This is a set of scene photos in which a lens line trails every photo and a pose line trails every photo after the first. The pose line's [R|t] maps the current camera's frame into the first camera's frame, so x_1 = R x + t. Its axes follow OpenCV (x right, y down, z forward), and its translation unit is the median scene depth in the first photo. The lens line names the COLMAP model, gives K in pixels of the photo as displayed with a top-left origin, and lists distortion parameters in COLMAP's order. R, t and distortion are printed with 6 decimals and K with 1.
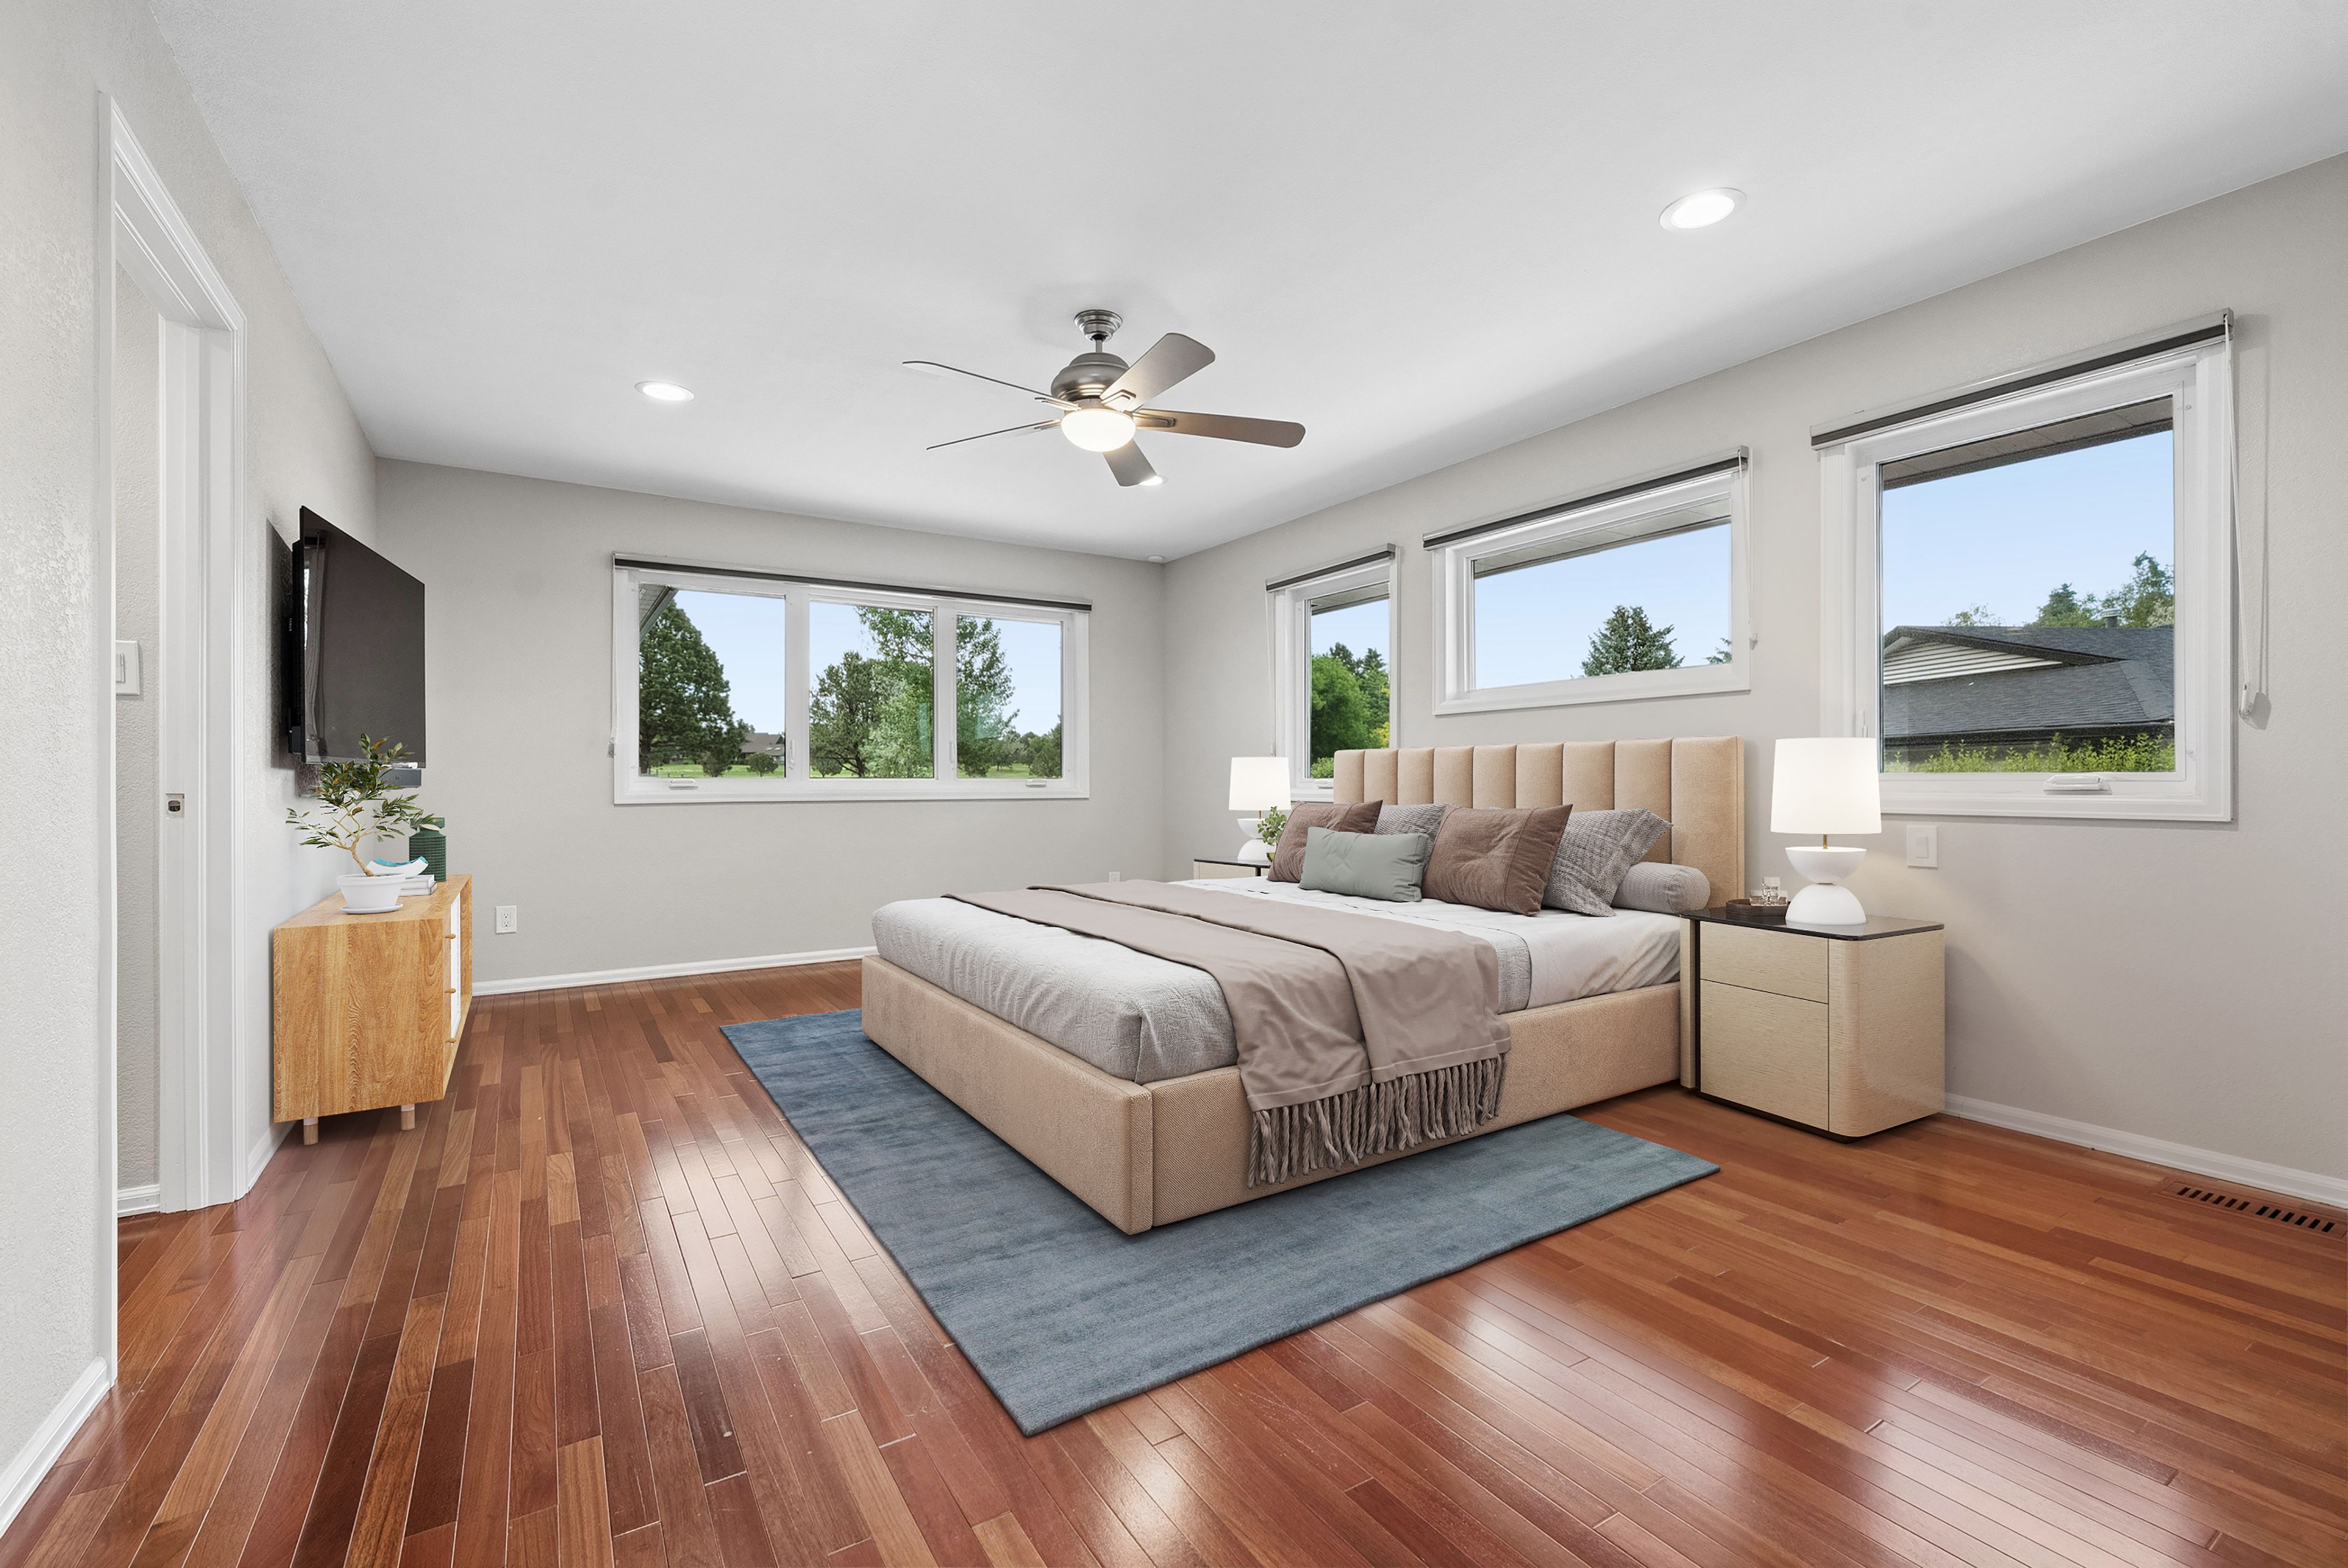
lens RADIAL K [[1008.6, 0, 1178.1], [0, 1008.6, 786.9], [0, 0, 1]] dist [-0.000054, -0.000130]
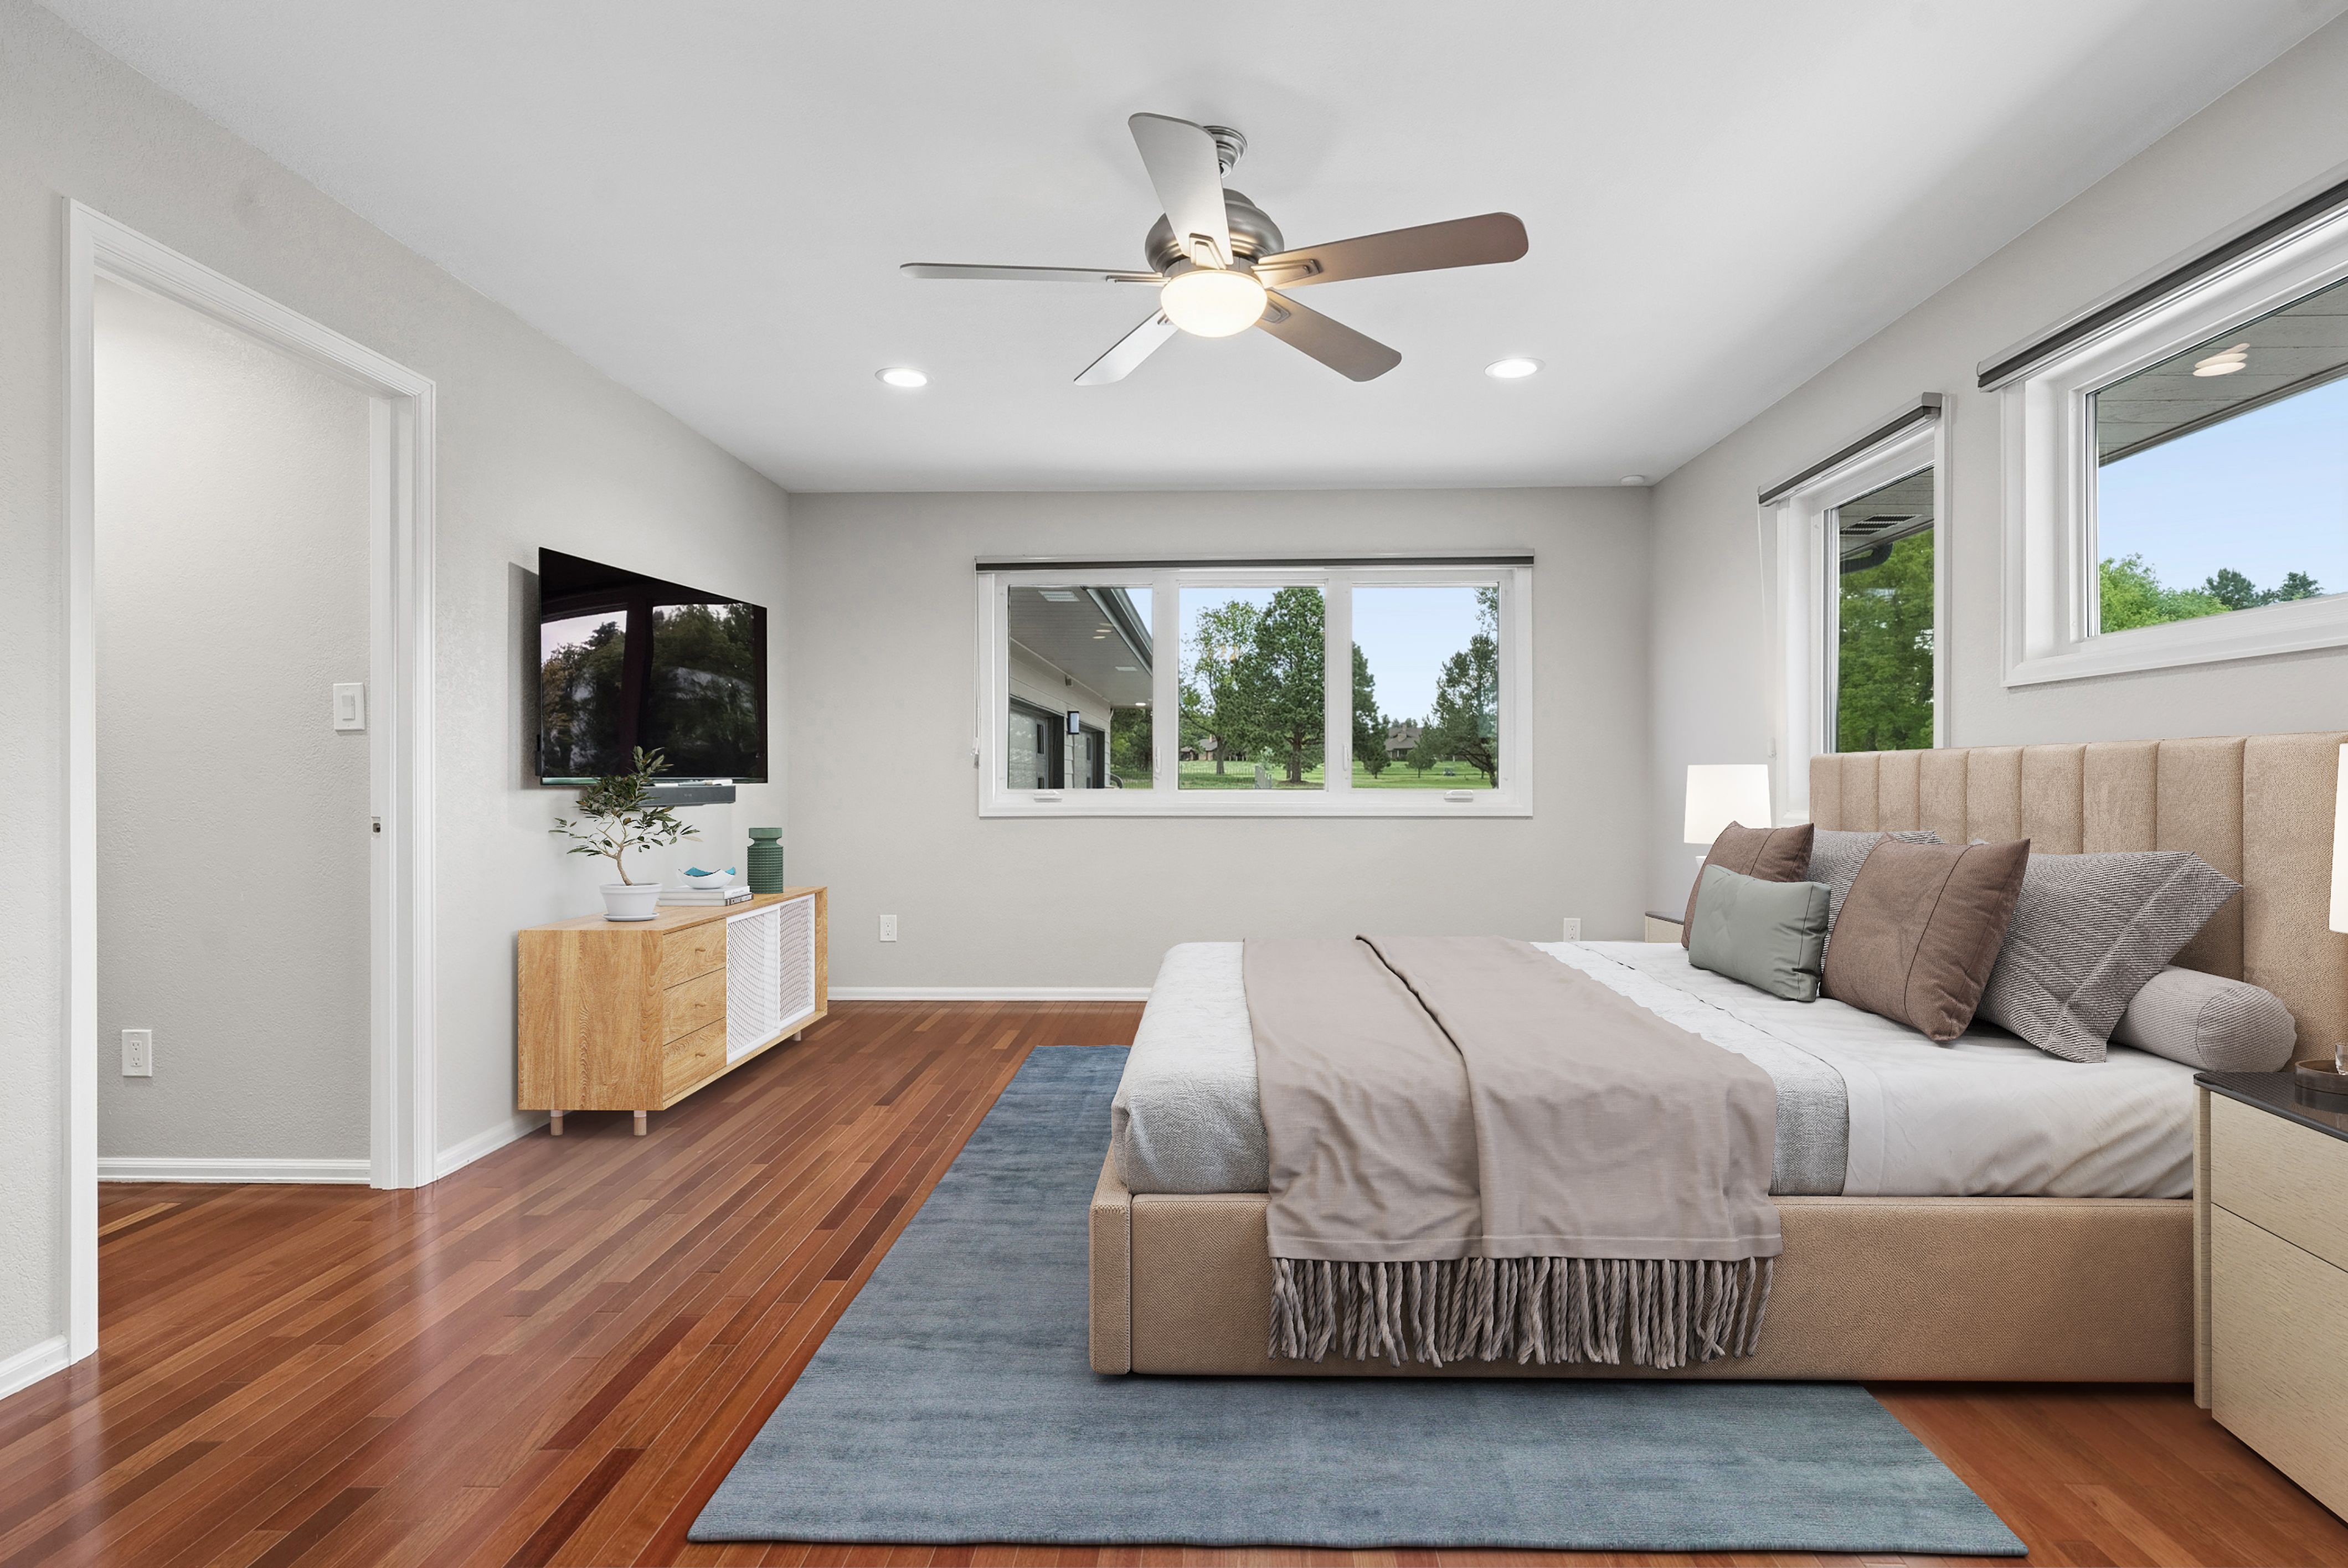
lens RADIAL K [[1191.0, 0, 1178.9], [0, 1191.0, 900.0], [0, 0, 1]] dist [0.019562, 0.000336]
pose [[0.822791, 0.053964, -0.565777, 0.421060], [0.000203, 0.995454, 0.095242, -0.014562], [0.568344, -0.078479, 0.819039, 0.222828]]
